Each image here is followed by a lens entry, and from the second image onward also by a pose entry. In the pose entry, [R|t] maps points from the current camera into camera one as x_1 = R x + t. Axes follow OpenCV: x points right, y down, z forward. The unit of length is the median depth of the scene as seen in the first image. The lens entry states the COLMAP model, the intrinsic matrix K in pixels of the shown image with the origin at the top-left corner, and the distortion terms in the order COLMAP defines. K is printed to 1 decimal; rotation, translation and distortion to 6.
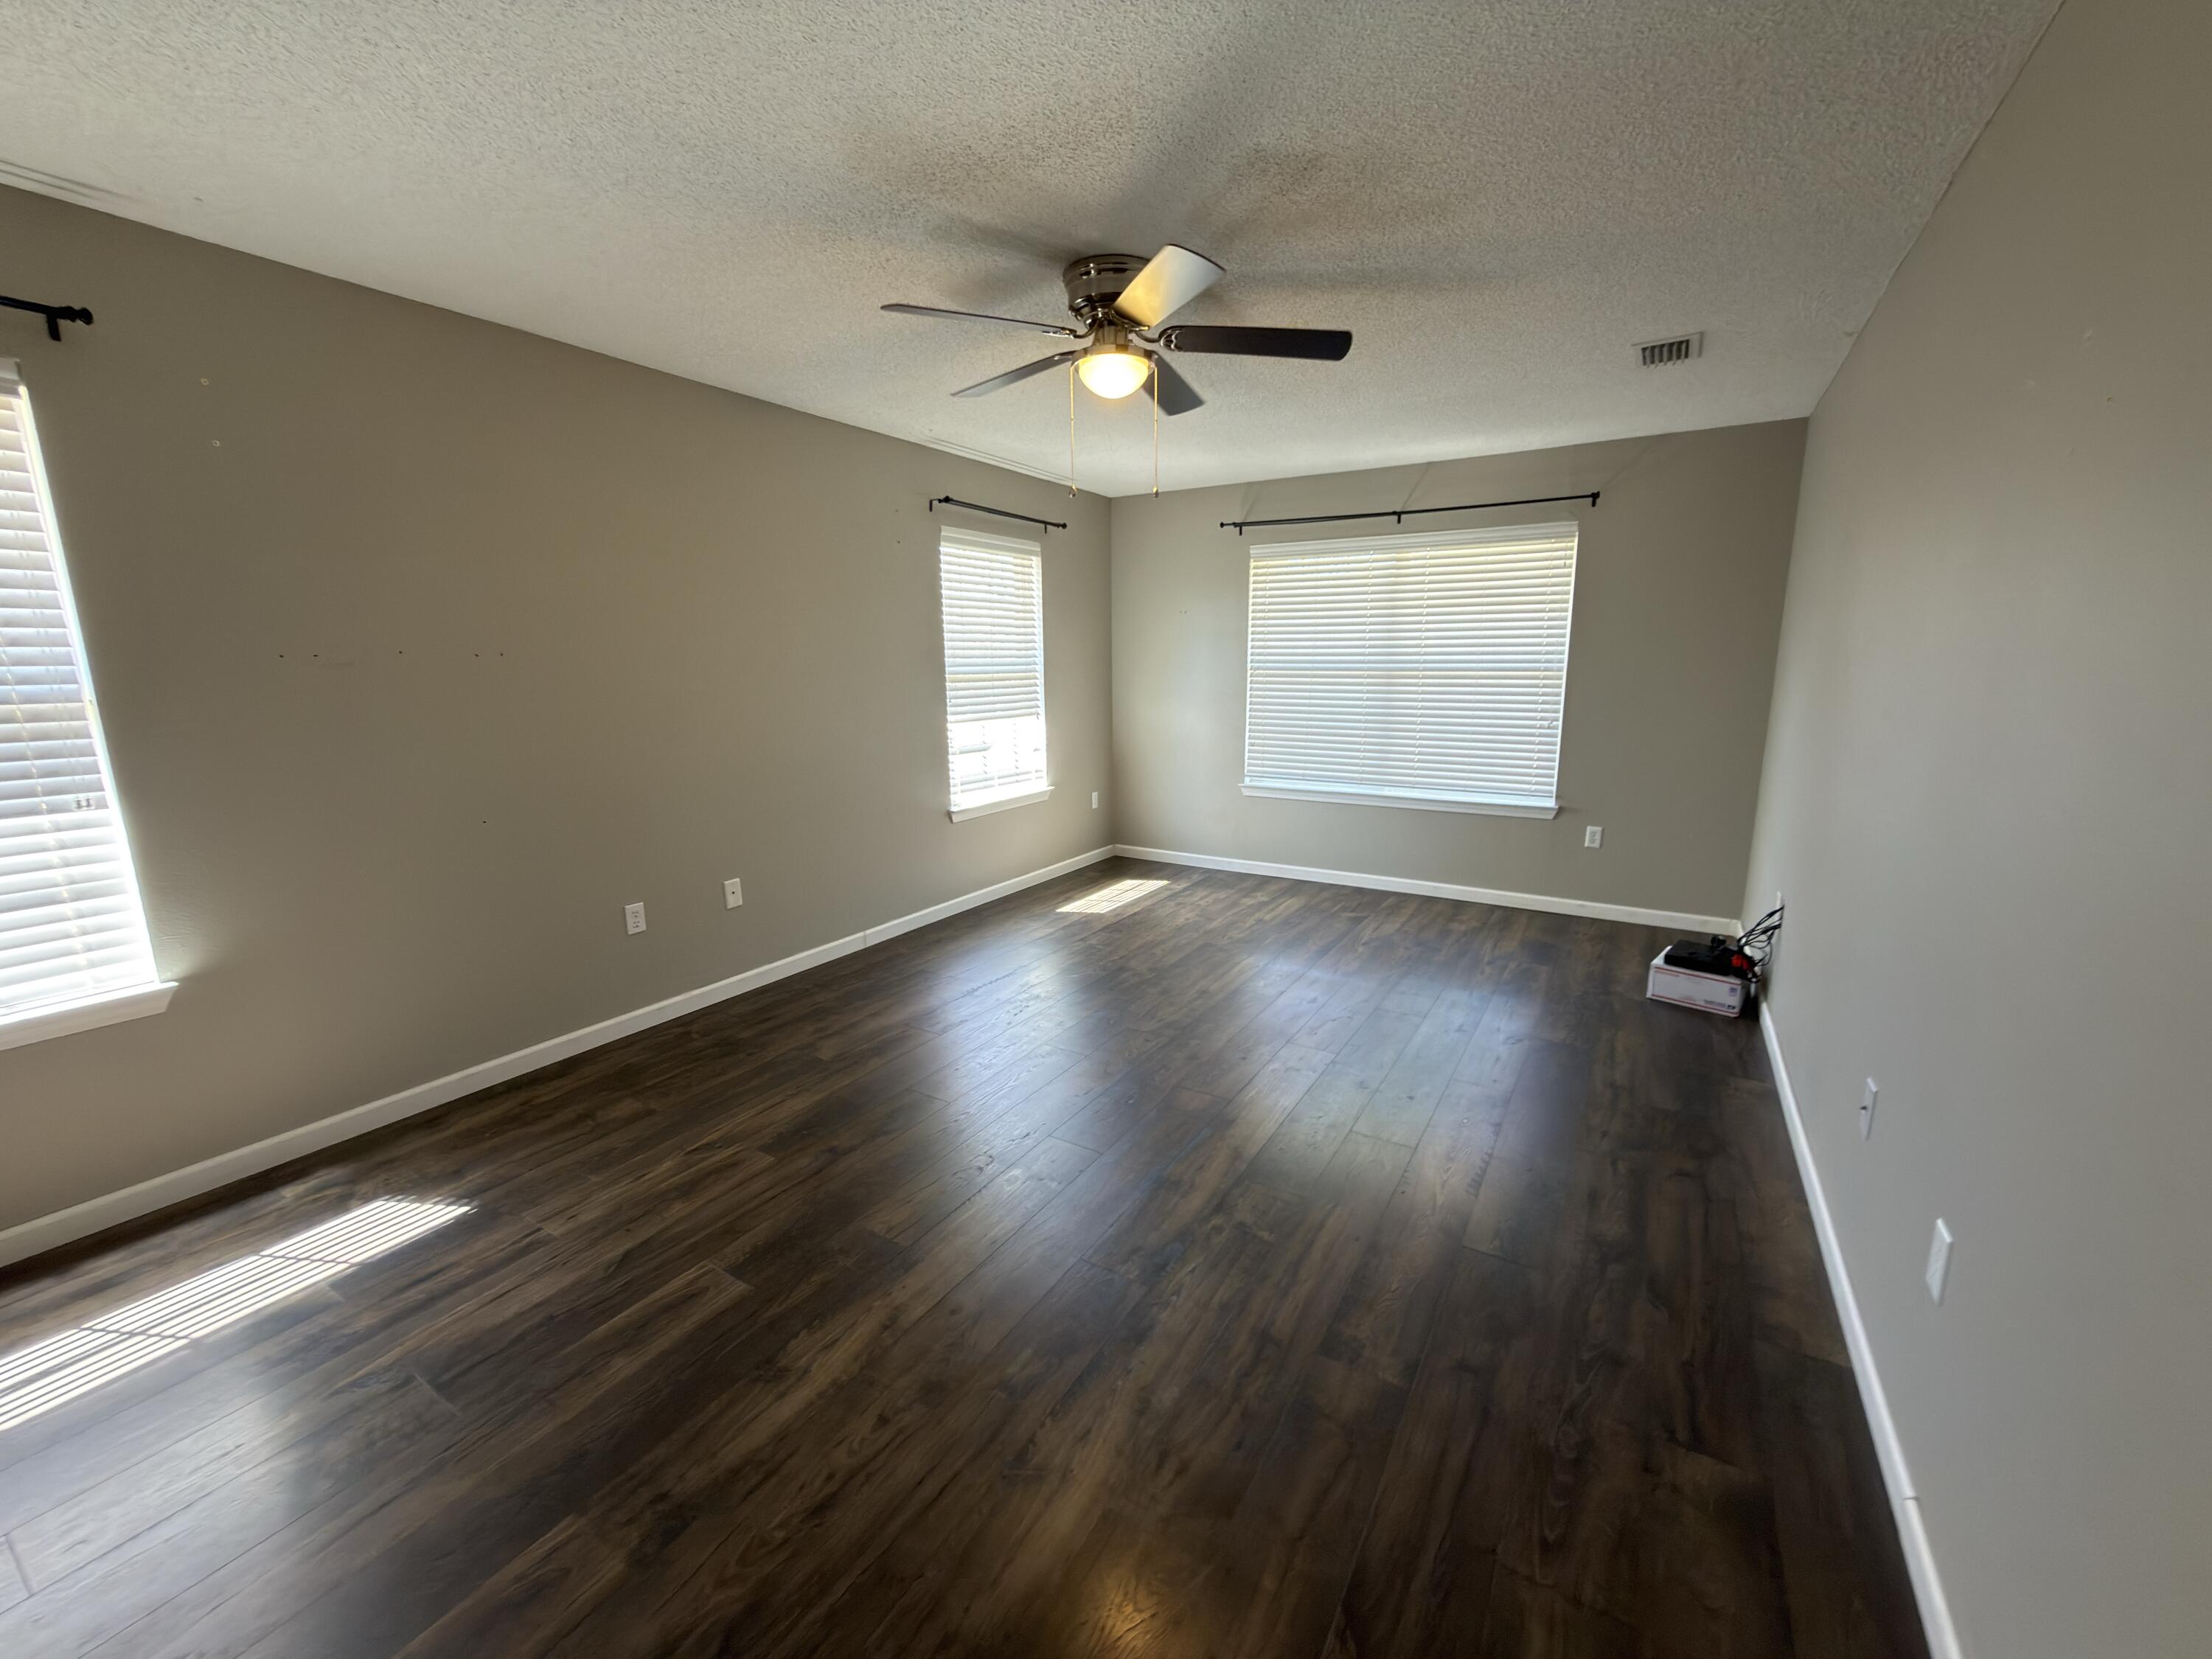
lens RADIAL K [[884.2, 0, 1113.9], [0, 884.2, 830.9], [0, 0, 1]] dist [-0.000093, 0.000233]
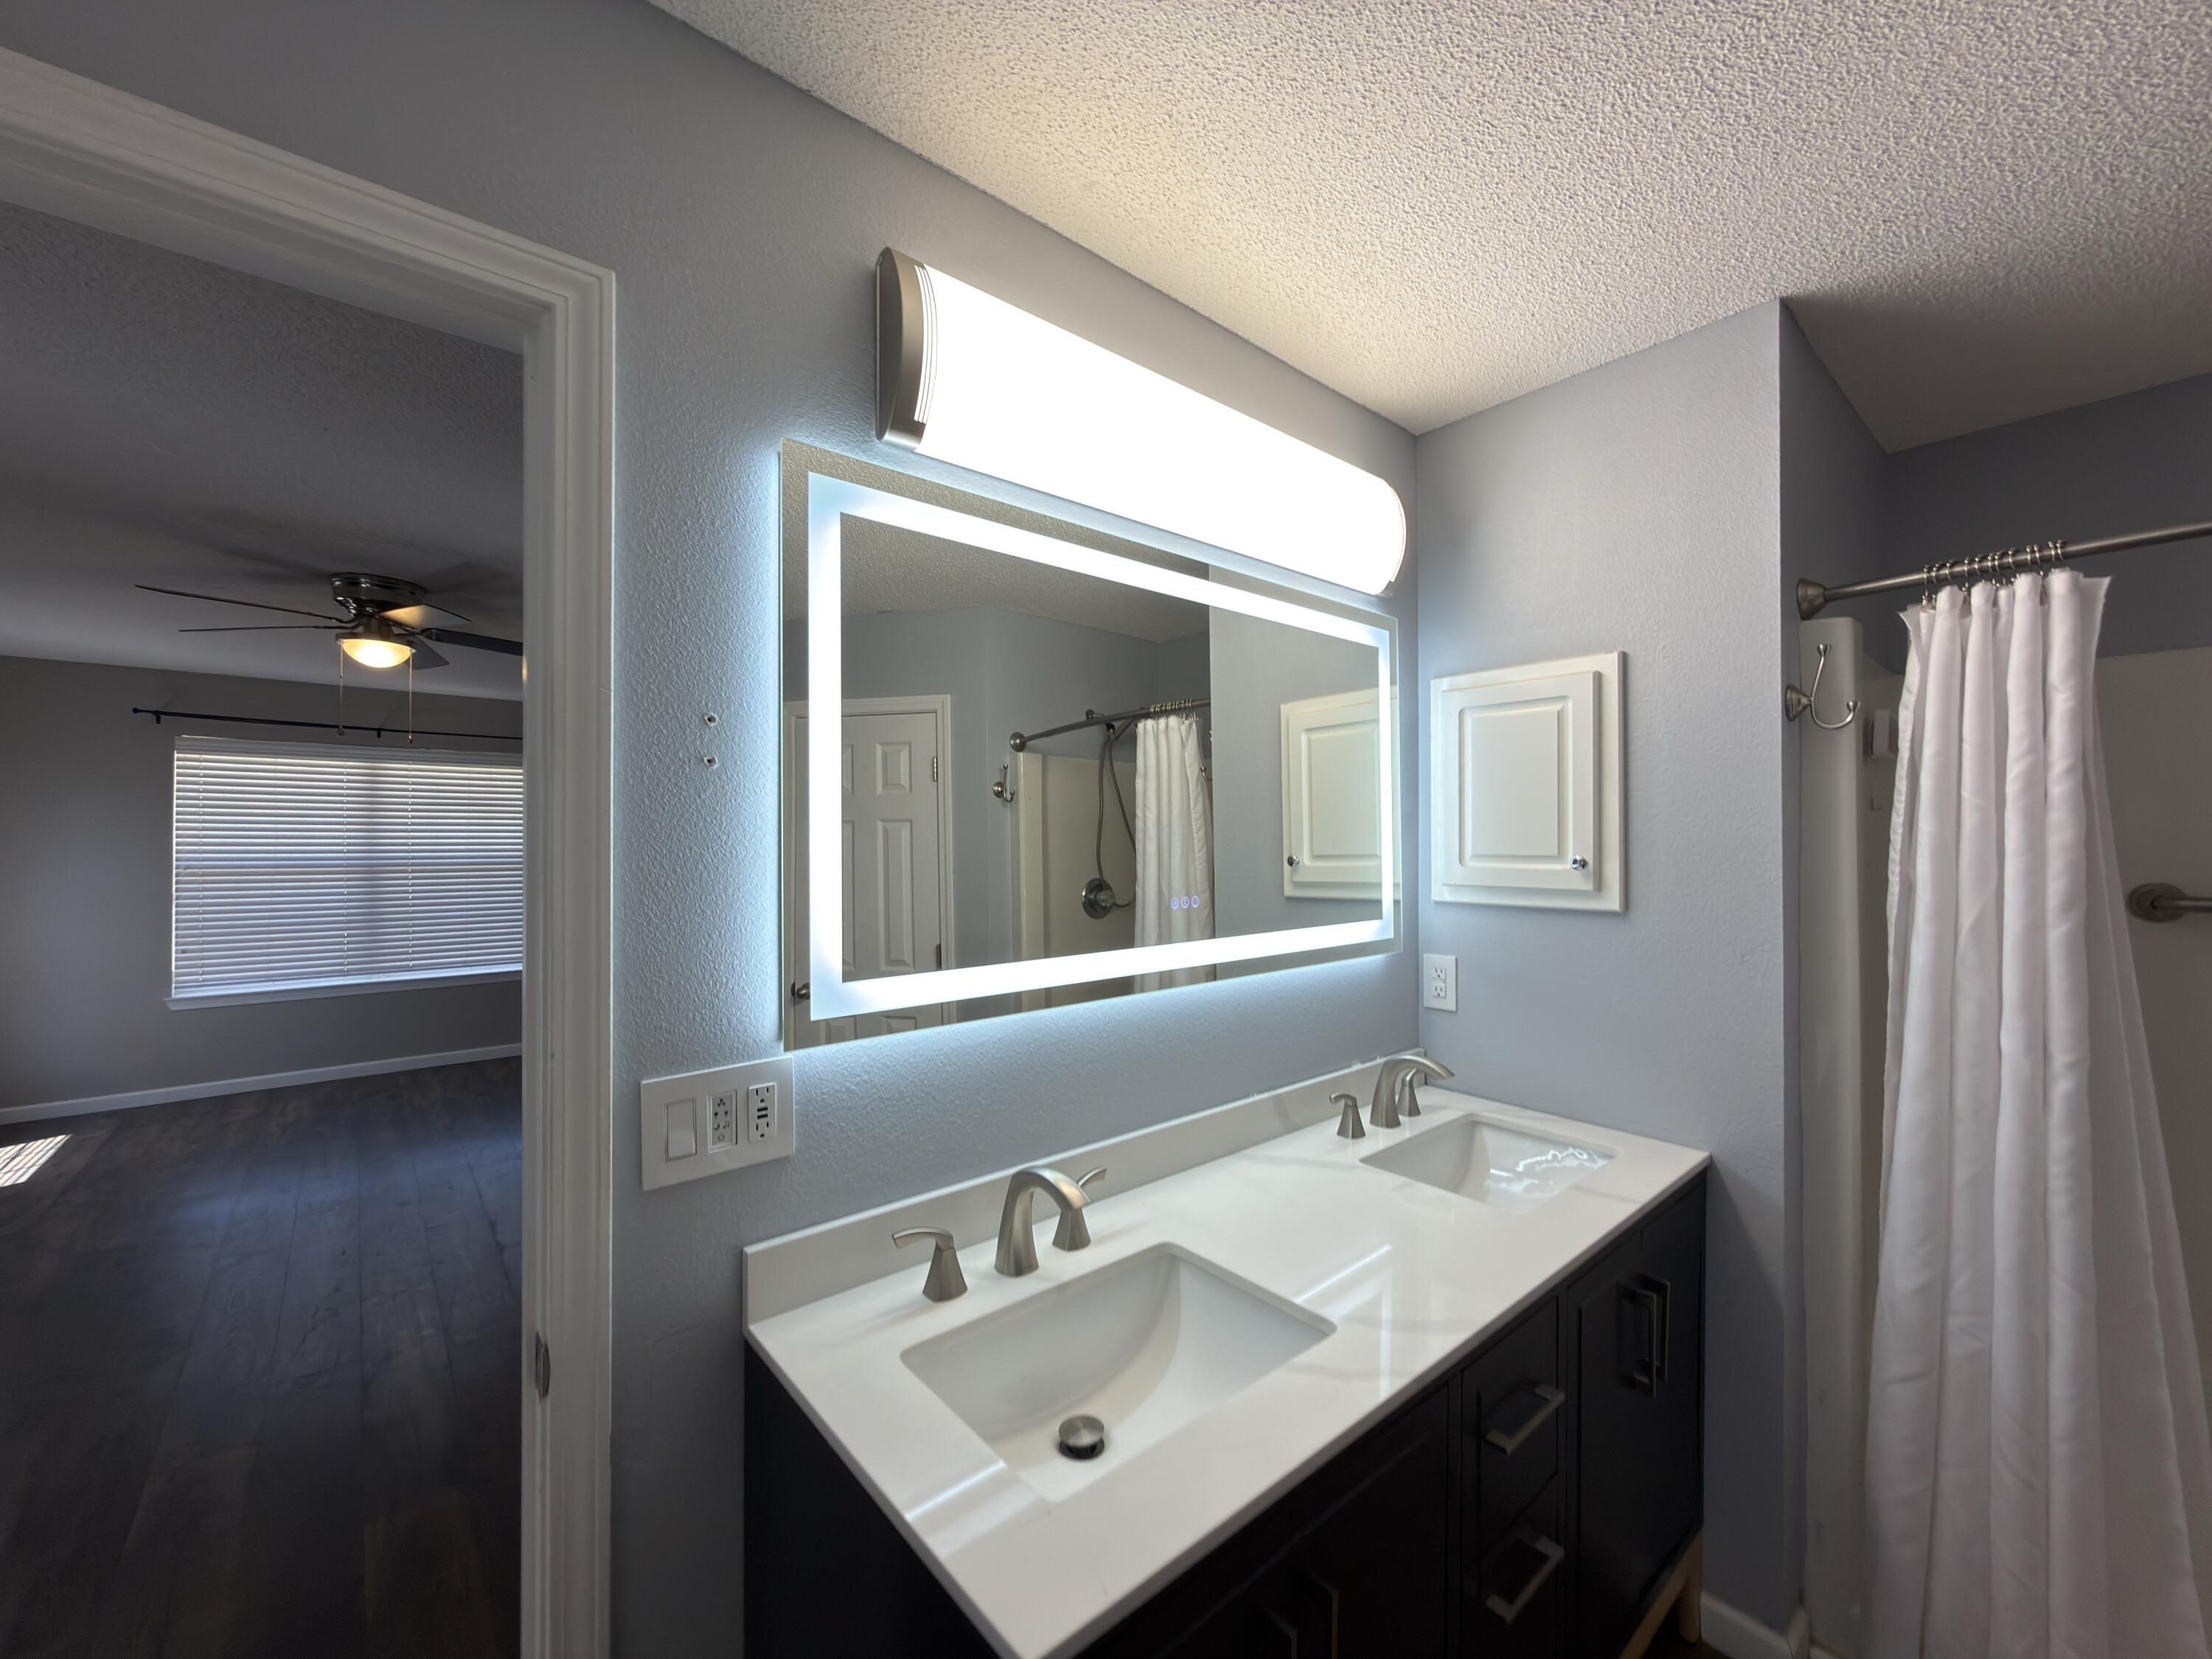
lens RADIAL K [[884.2, 0, 1108.2], [0, 884.2, 831.5], [0, 0, 1]] dist [-0.000093, 0.000233]
pose [[0.305411, 0.017759, 0.952055, -0.483557], [0.182258, 0.980251, -0.076752, 0.024925], [-0.934615, 0.196960, 0.296143, -0.183850]]
